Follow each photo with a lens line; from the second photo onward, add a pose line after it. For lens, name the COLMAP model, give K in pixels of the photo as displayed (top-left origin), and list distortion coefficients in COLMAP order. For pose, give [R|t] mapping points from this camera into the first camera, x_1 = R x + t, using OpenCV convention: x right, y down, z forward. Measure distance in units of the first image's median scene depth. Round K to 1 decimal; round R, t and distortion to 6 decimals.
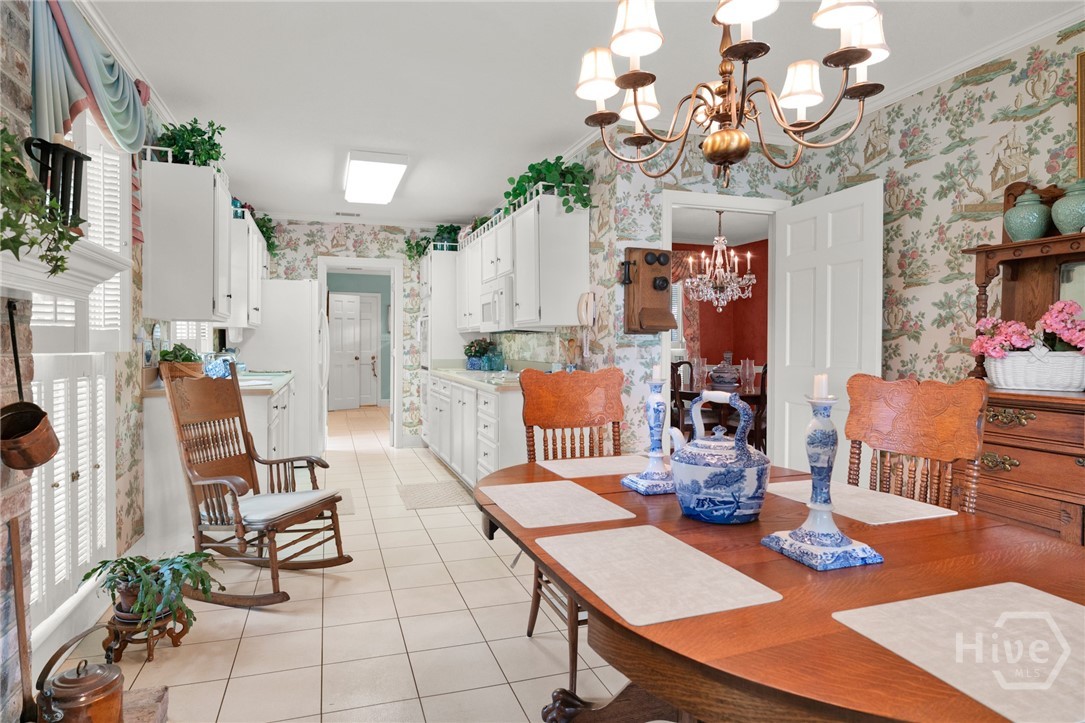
lens RADIAL K [[593.2, 0, 520.2], [0, 593.2, 345.9], [0, 0, 1]] dist [-0.000237, 0.001338]
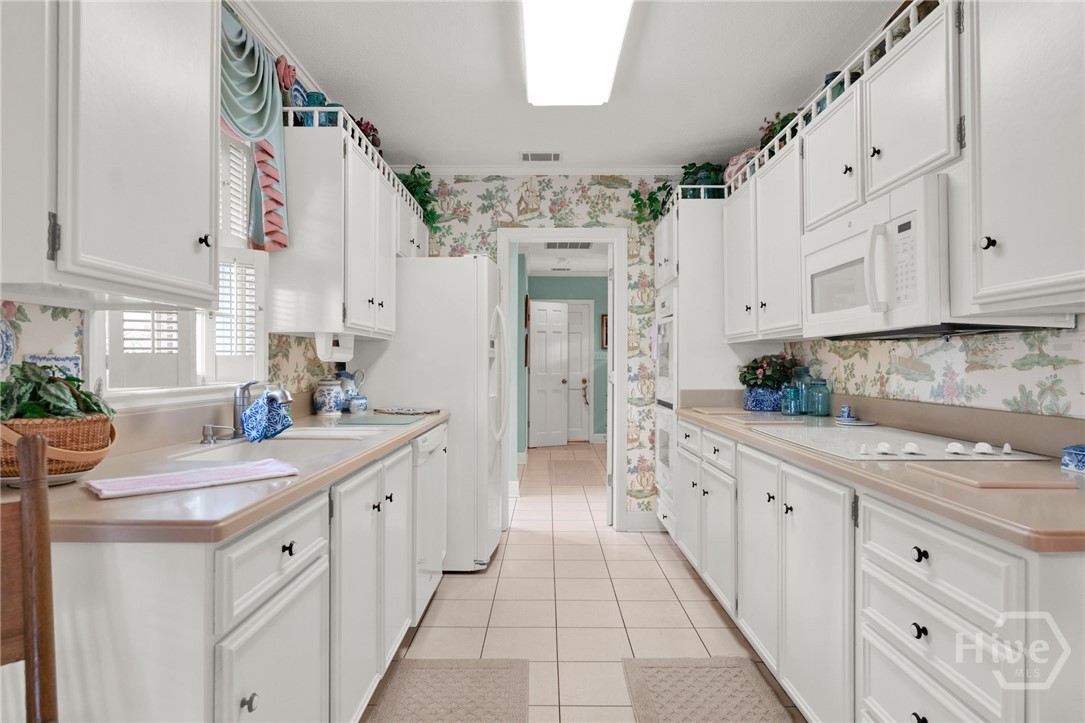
lens RADIAL K [[593.2, 0, 541.1], [0, 593.2, 357.8], [0, 0, 1]] dist [-0.000237, 0.001338]
pose [[0.948671, -0.003758, -0.316241, -0.089138], [-0.000573, 0.999907, -0.013601, -0.000903], [0.316263, 0.013084, 0.948581, 0.392463]]
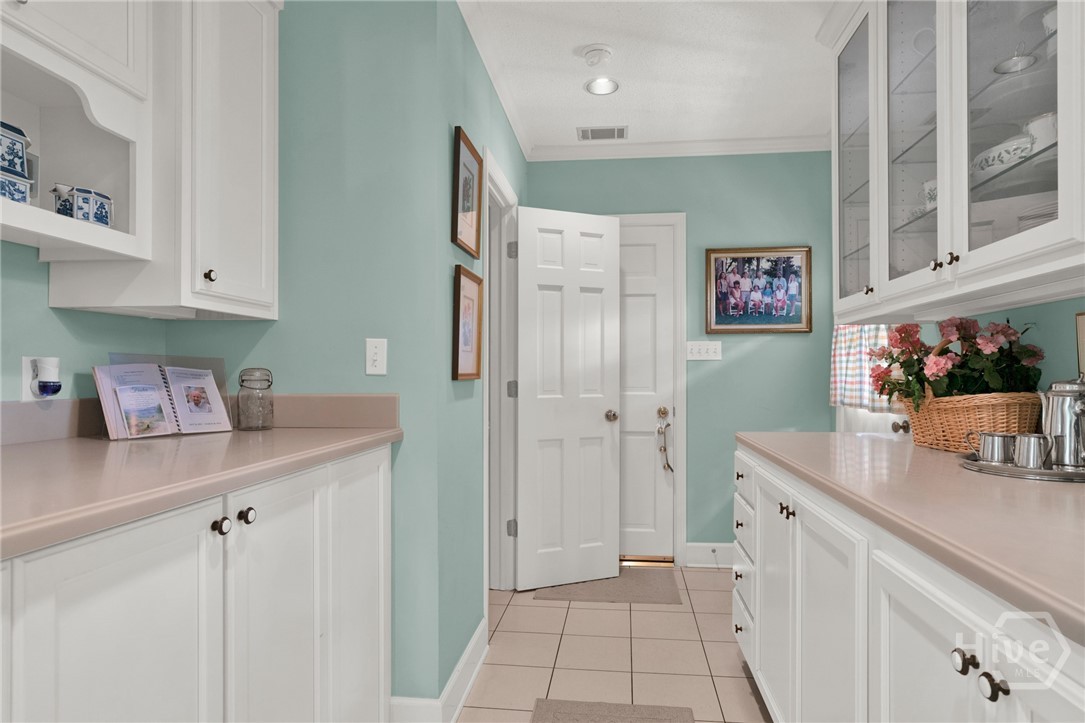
lens RADIAL K [[593.2, 0, 542.8], [0, 593.2, 368.3], [0, 0, 1]] dist [-0.000237, 0.001338]
pose [[0.907495, -0.006538, -0.420011, -0.289672], [0.002155, 0.999938, -0.010908, -0.002005], [0.420057, 0.008994, 0.907453, 1.148594]]
